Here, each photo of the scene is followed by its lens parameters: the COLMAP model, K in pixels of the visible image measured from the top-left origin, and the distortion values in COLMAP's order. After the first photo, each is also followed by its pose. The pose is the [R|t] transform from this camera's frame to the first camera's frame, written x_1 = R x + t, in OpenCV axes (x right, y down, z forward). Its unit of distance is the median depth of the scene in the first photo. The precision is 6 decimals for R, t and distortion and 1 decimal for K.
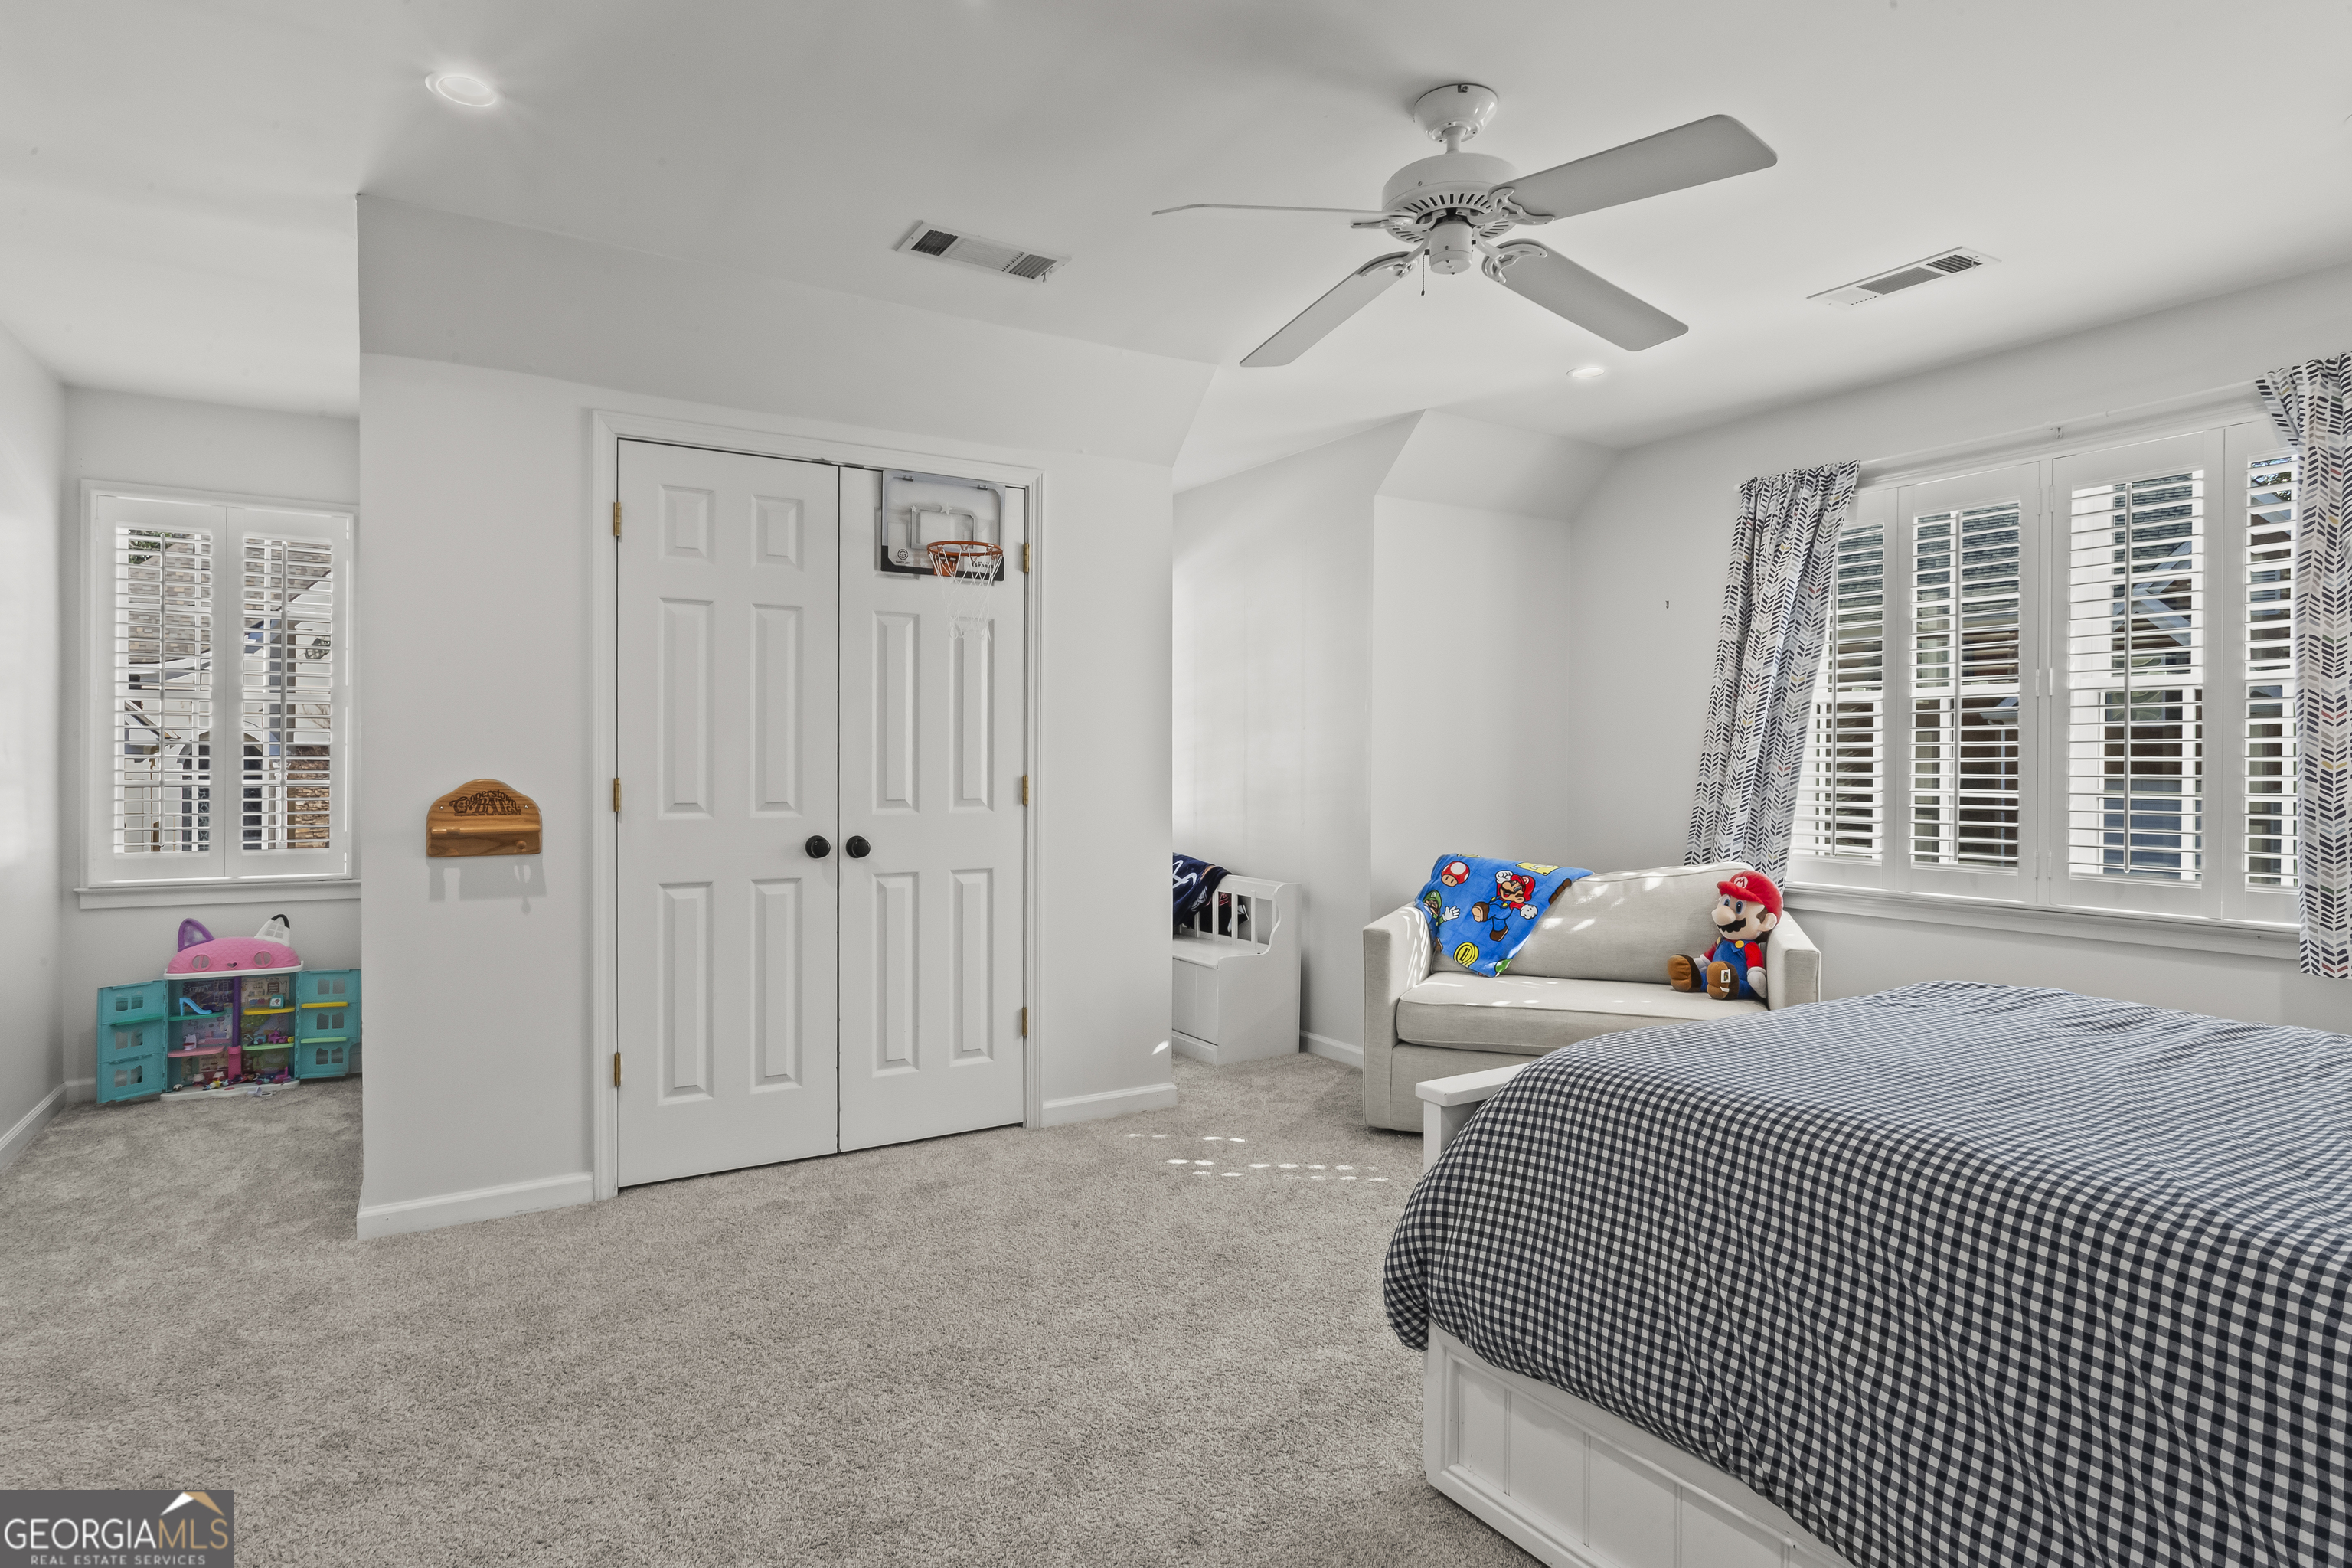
lens RADIAL K [[1179.3, 0, 1137.5], [0, 1179.3, 763.7], [0, 0, 1]] dist [-0.021193, 0.012155]
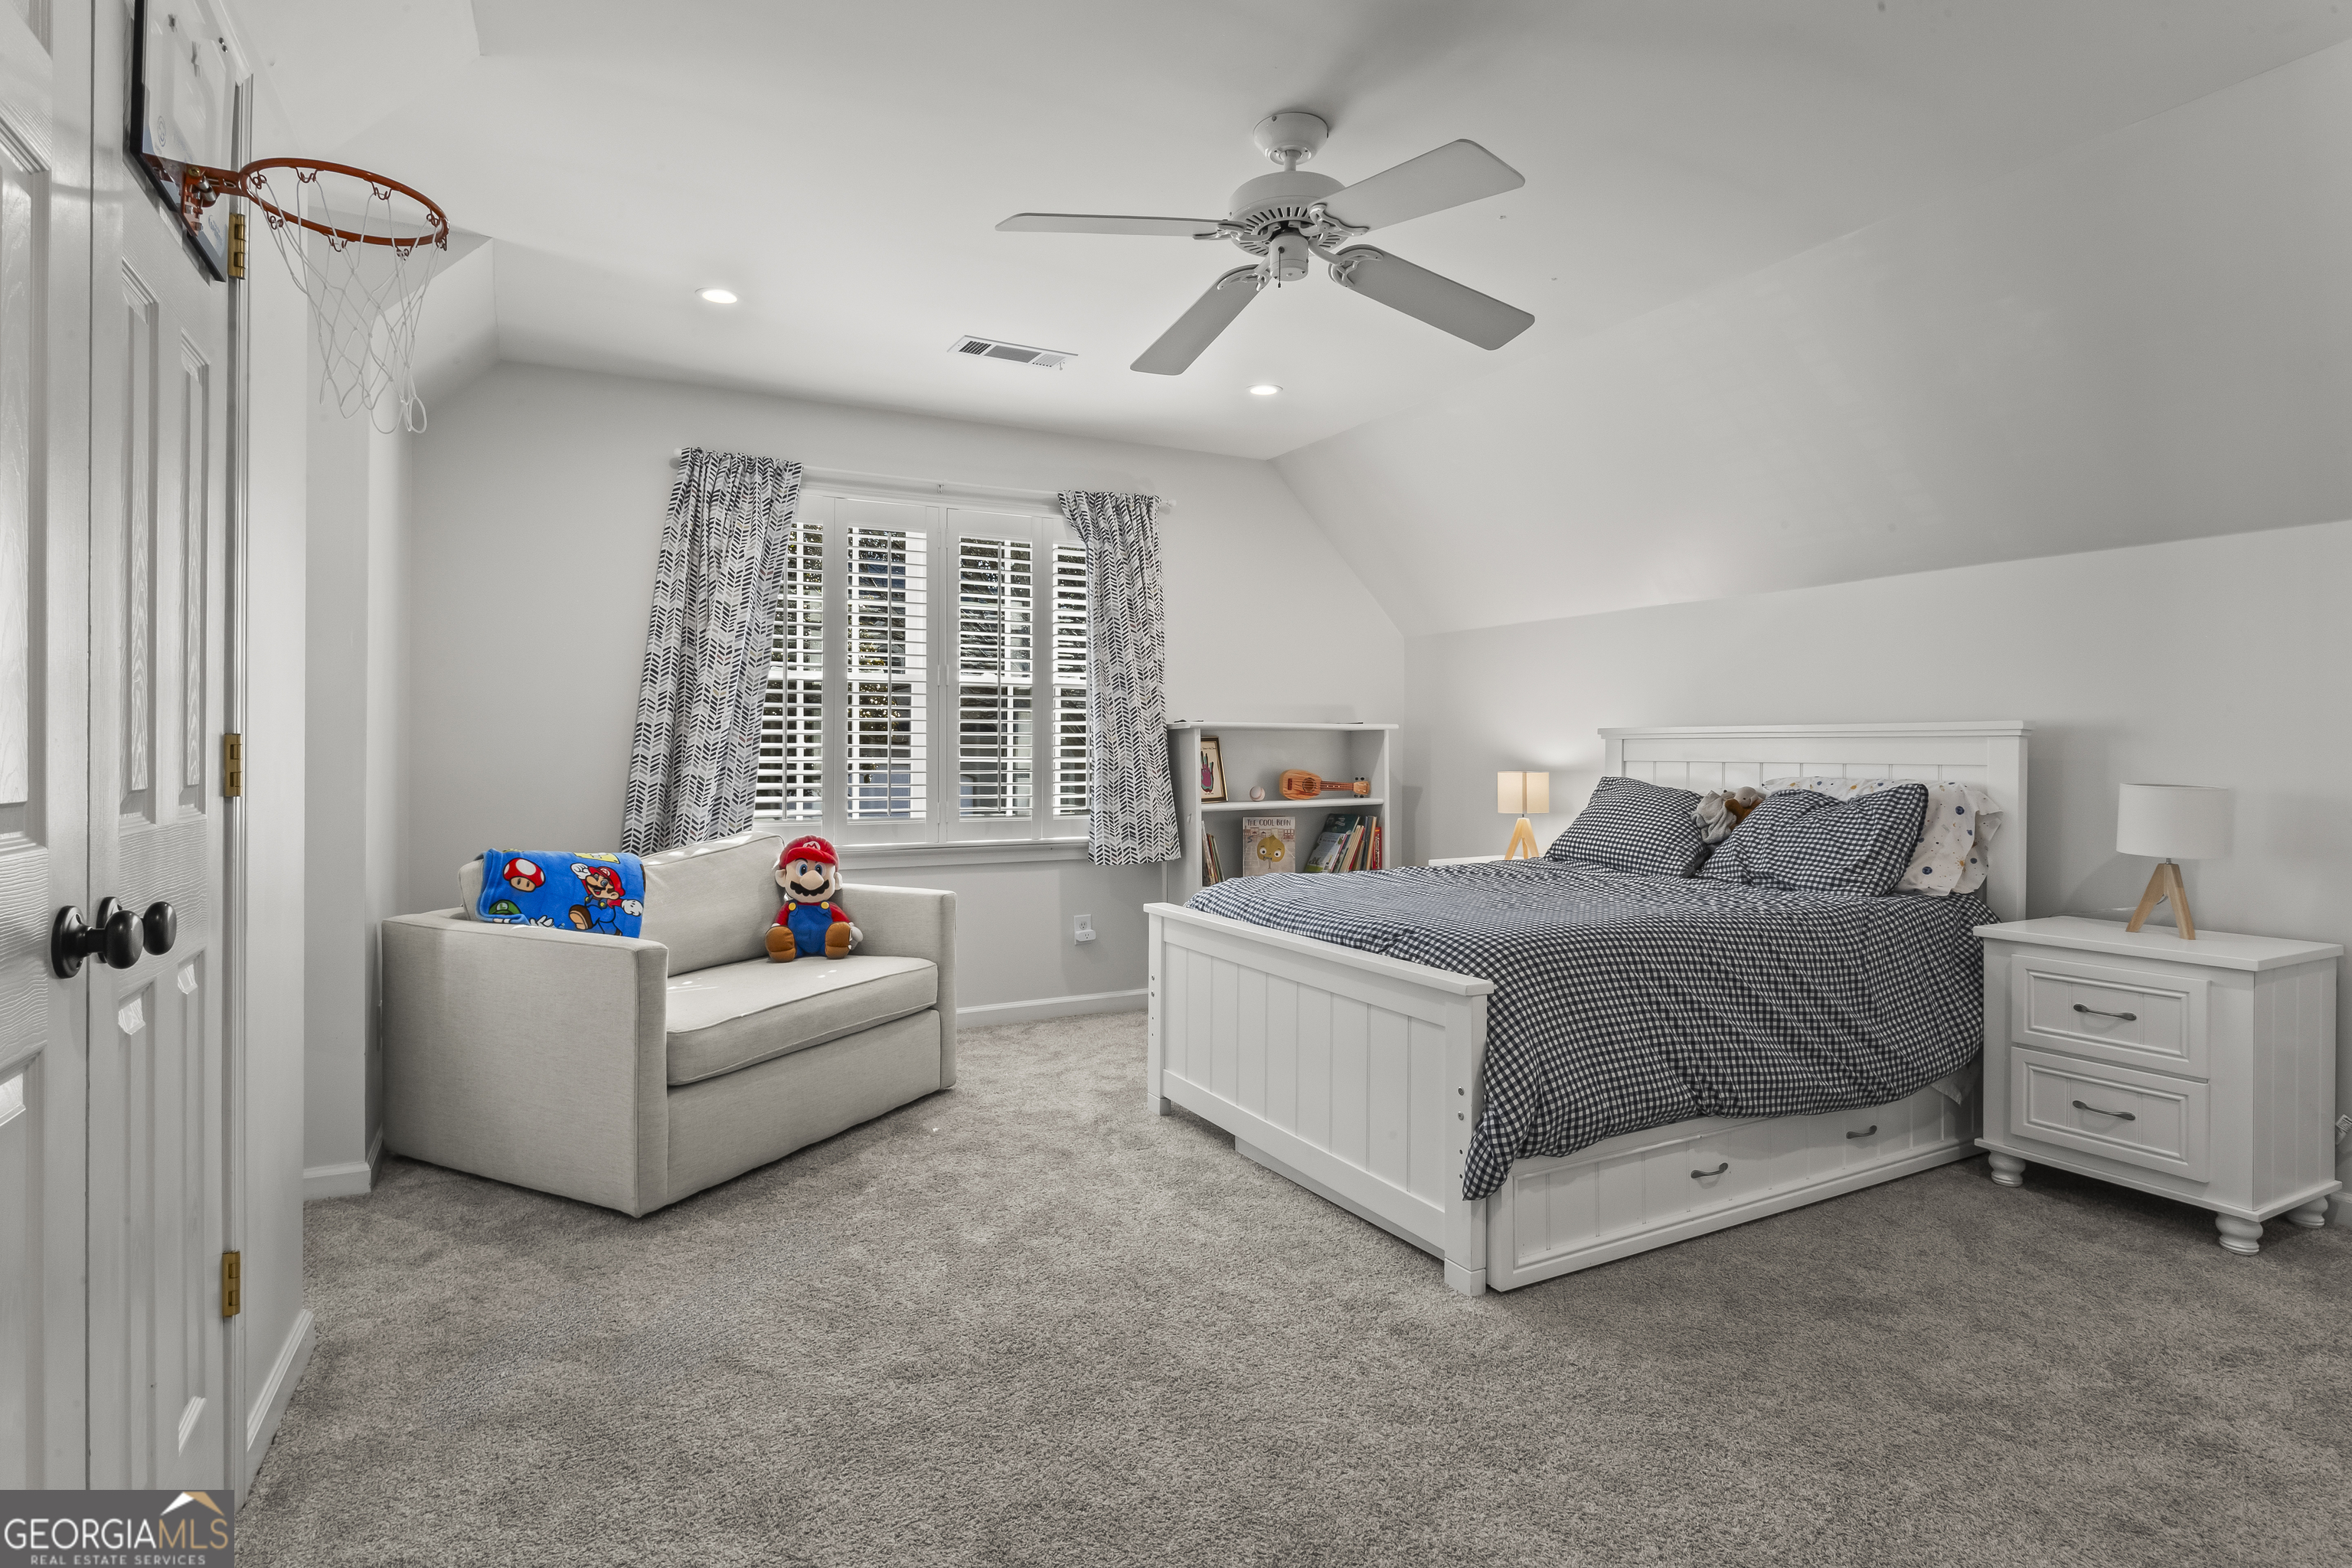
lens RADIAL K [[1179.3, 0, 1137.5], [0, 1179.3, 763.7], [0, 0, 1]] dist [-0.021193, 0.012155]
pose [[0.091938, -0.009620, 0.995718, -0.572937], [-0.004586, 0.999939, 0.010084, 0.017144], [-0.995754, -0.005493, 0.091888, 0.700569]]
